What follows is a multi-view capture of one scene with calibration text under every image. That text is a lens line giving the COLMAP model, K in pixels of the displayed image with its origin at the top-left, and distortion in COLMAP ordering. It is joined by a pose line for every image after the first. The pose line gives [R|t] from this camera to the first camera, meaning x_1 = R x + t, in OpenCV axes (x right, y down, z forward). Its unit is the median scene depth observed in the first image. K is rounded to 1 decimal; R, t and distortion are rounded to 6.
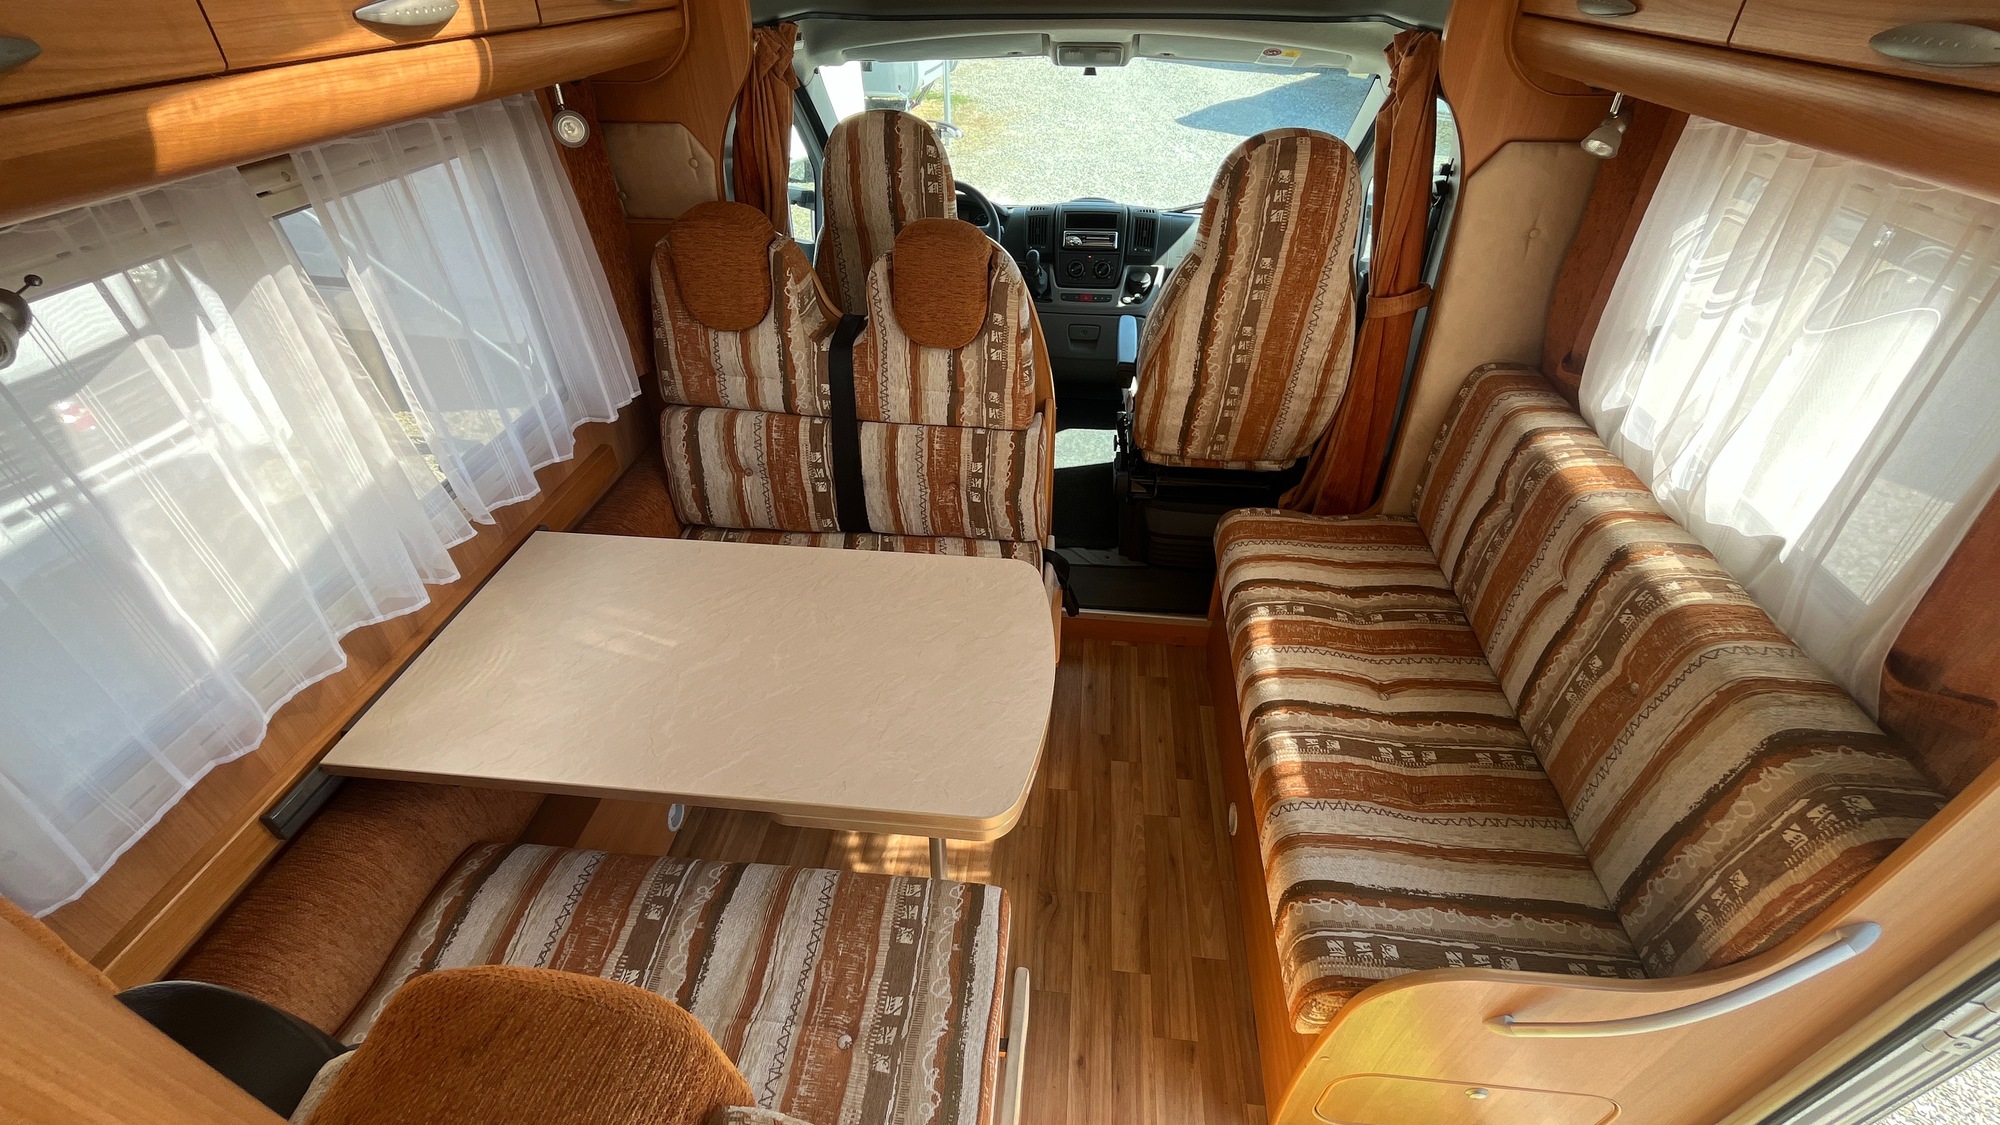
lens RADIAL K [[815.5, 0, 999.3], [0, 815.5, 555.5], [0, 0, 1]] dist [-0.001666, -0.000493]
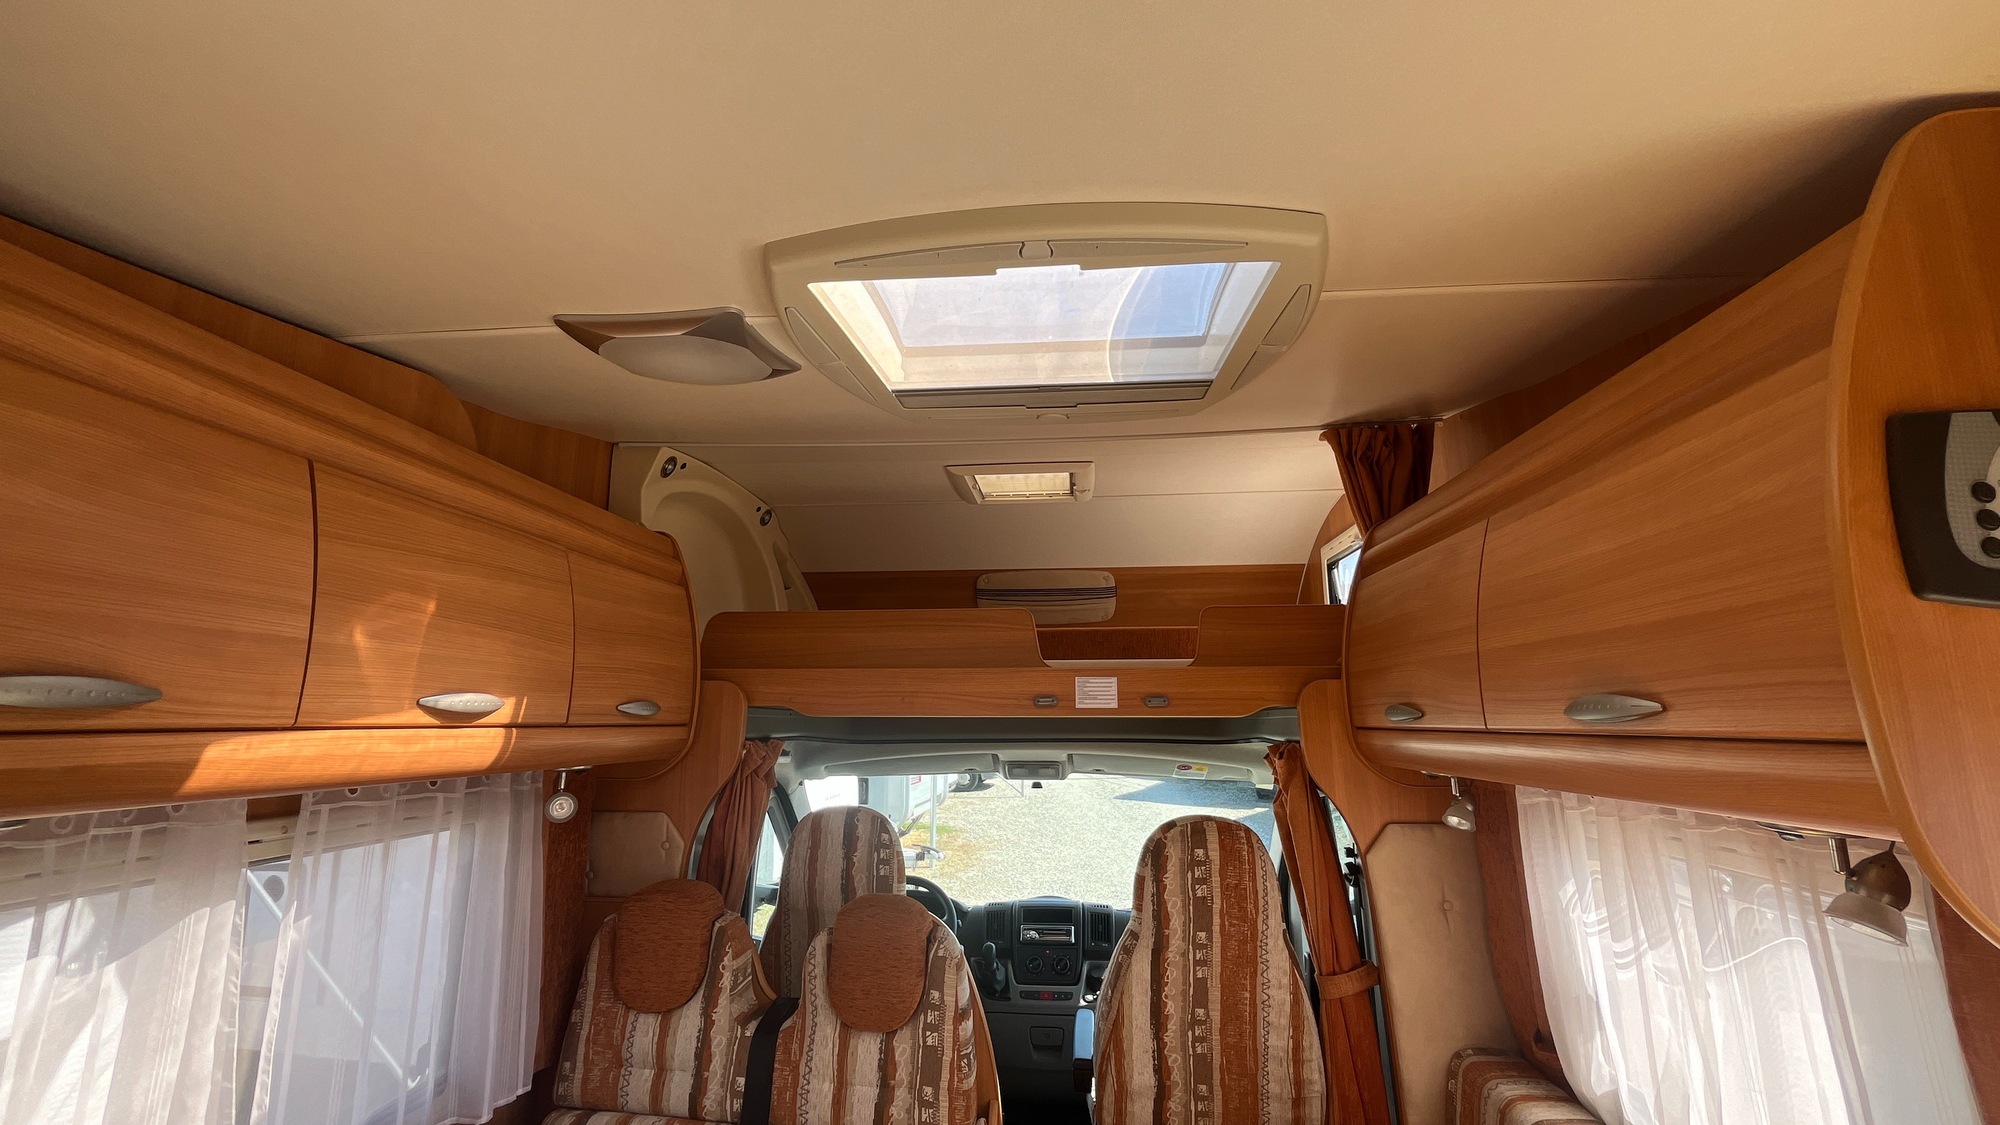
lens RADIAL K [[812.7, 0, 1000.0], [0, 812.7, 562.5], [0, 0, 1]] dist [-0.001602, -0.000179]
pose [[0.999917, 0.004317, 0.012126, 0.059376], [0.006092, 0.671161, -0.741286, 0.075062], [-0.011338, 0.741299, 0.671079, -0.023791]]
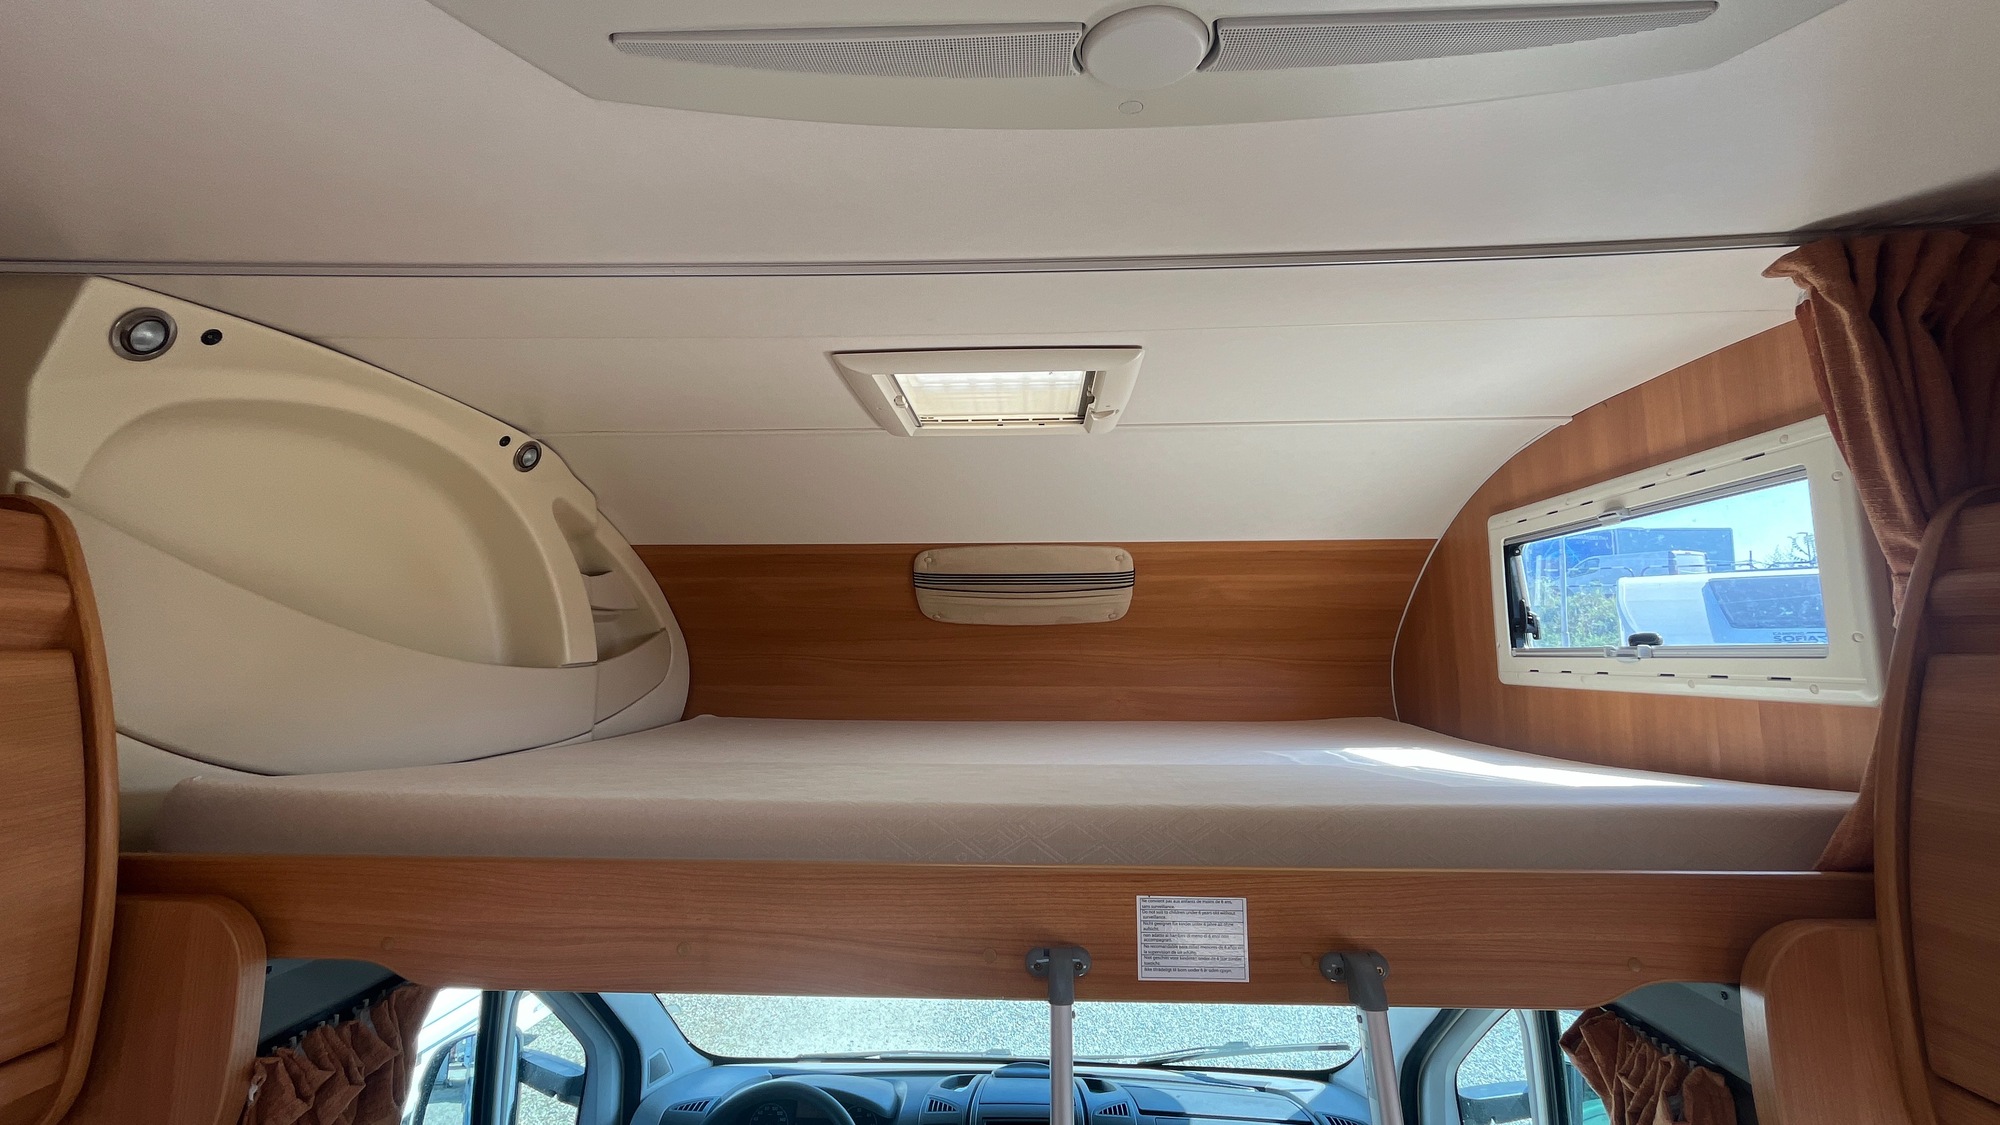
lens RADIAL K [[815.5, 0, 999.3], [0, 815.5, 555.5], [0, 0, 1]] dist [-0.001666, -0.000493]
pose [[0.998057, 0.008193, 0.061767, 0.077835], [0.037046, 0.719045, -0.693976, -0.458706], [-0.050099, 0.694915, 0.717344, 0.400334]]
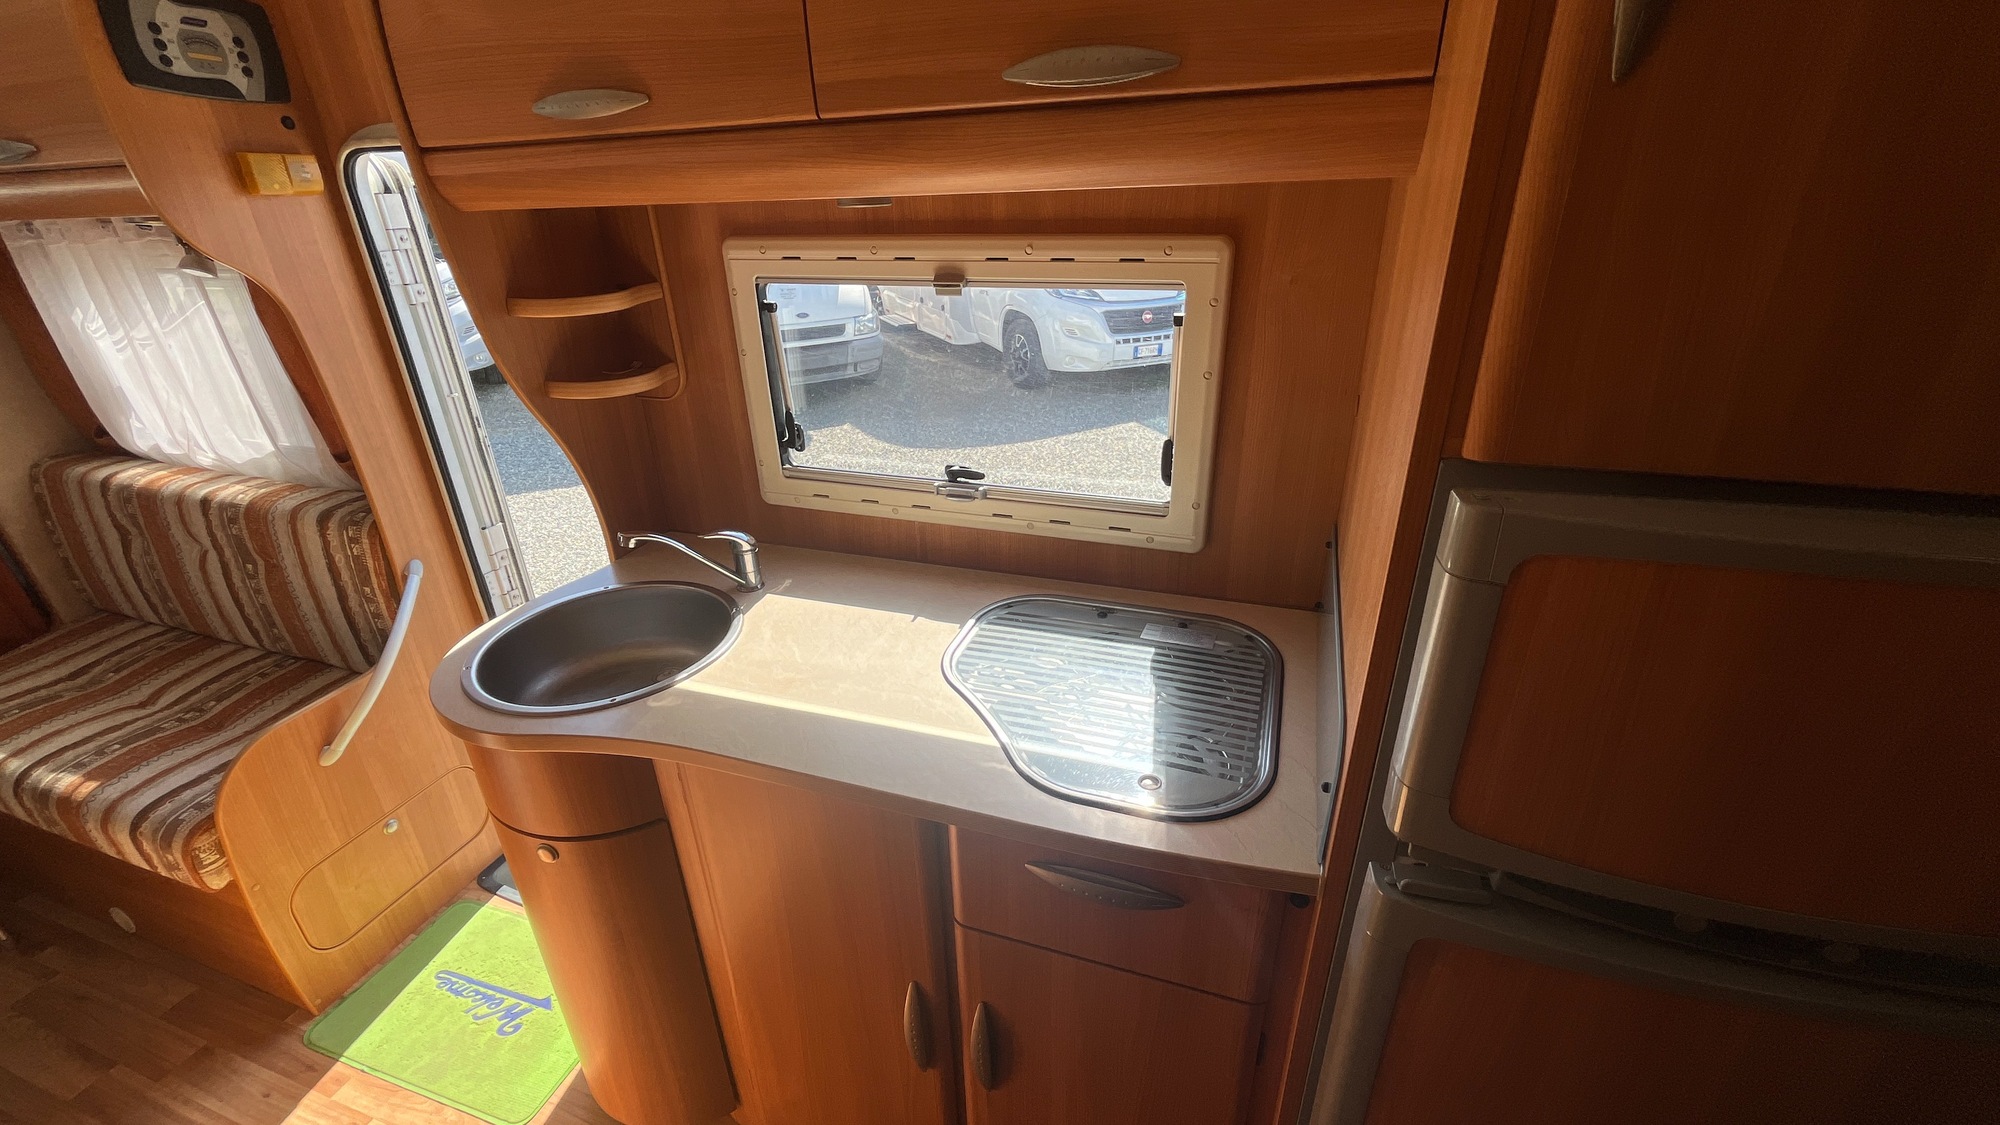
lens RADIAL K [[815.5, 0, 999.3], [0, 815.5, 555.5], [0, 0, 1]] dist [-0.001666, -0.000493]
pose [[0.224215, -0.416920, 0.880855, -0.165165], [0.606574, 0.767145, 0.208701, 0.454146], [-0.762755, 0.487510, 0.424898, -0.460613]]
